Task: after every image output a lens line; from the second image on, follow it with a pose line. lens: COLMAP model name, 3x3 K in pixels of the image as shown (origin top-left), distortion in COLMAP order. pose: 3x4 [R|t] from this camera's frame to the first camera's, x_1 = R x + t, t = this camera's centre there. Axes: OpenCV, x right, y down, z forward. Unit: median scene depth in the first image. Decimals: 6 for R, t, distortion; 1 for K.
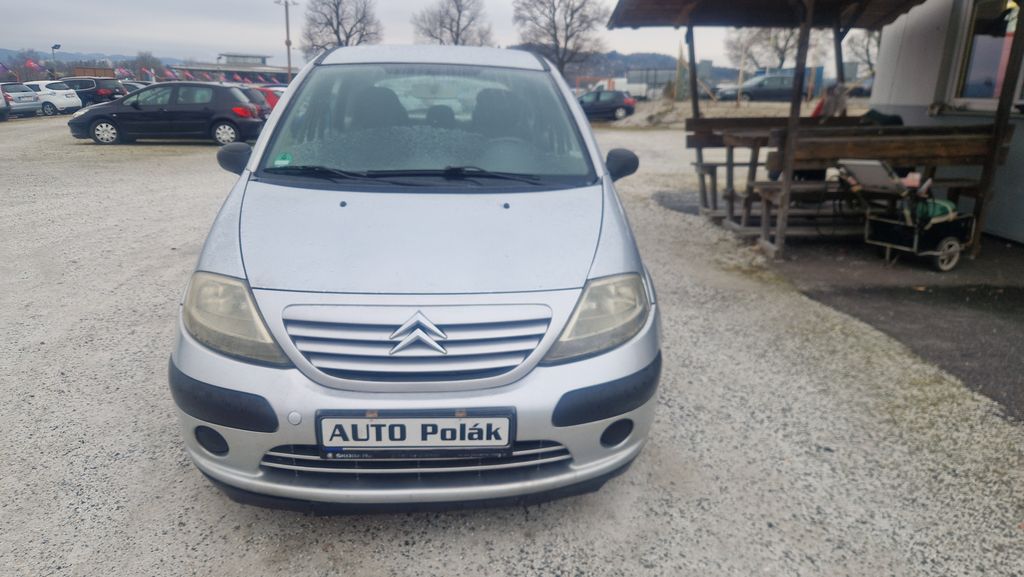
lens RADIAL K [[673.5, 0, 463.7], [0, 673.5, 320.5], [0, 0, 1]] dist [0.026336, 0.000568]
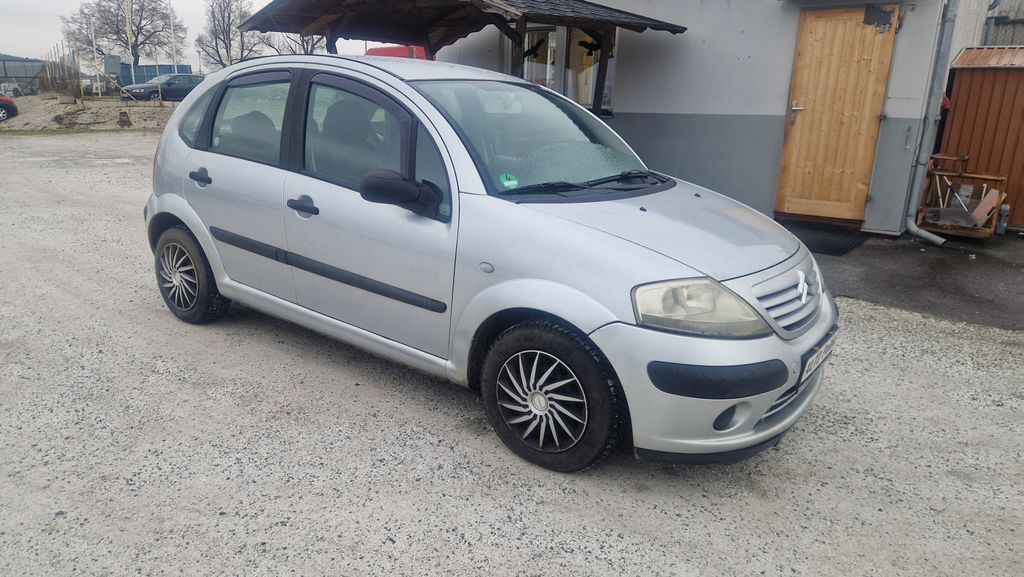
lens RADIAL K [[679.5, 0, 512.0], [0, 679.5, 288.5], [0, 0, 1]] dist [0.008470, 0.000466]
pose [[0.666315, -0.212789, 0.714664, -1.049499], [0.241928, 0.968264, 0.062737, -0.147921], [-0.705334, 0.131094, 0.696648, 0.312529]]
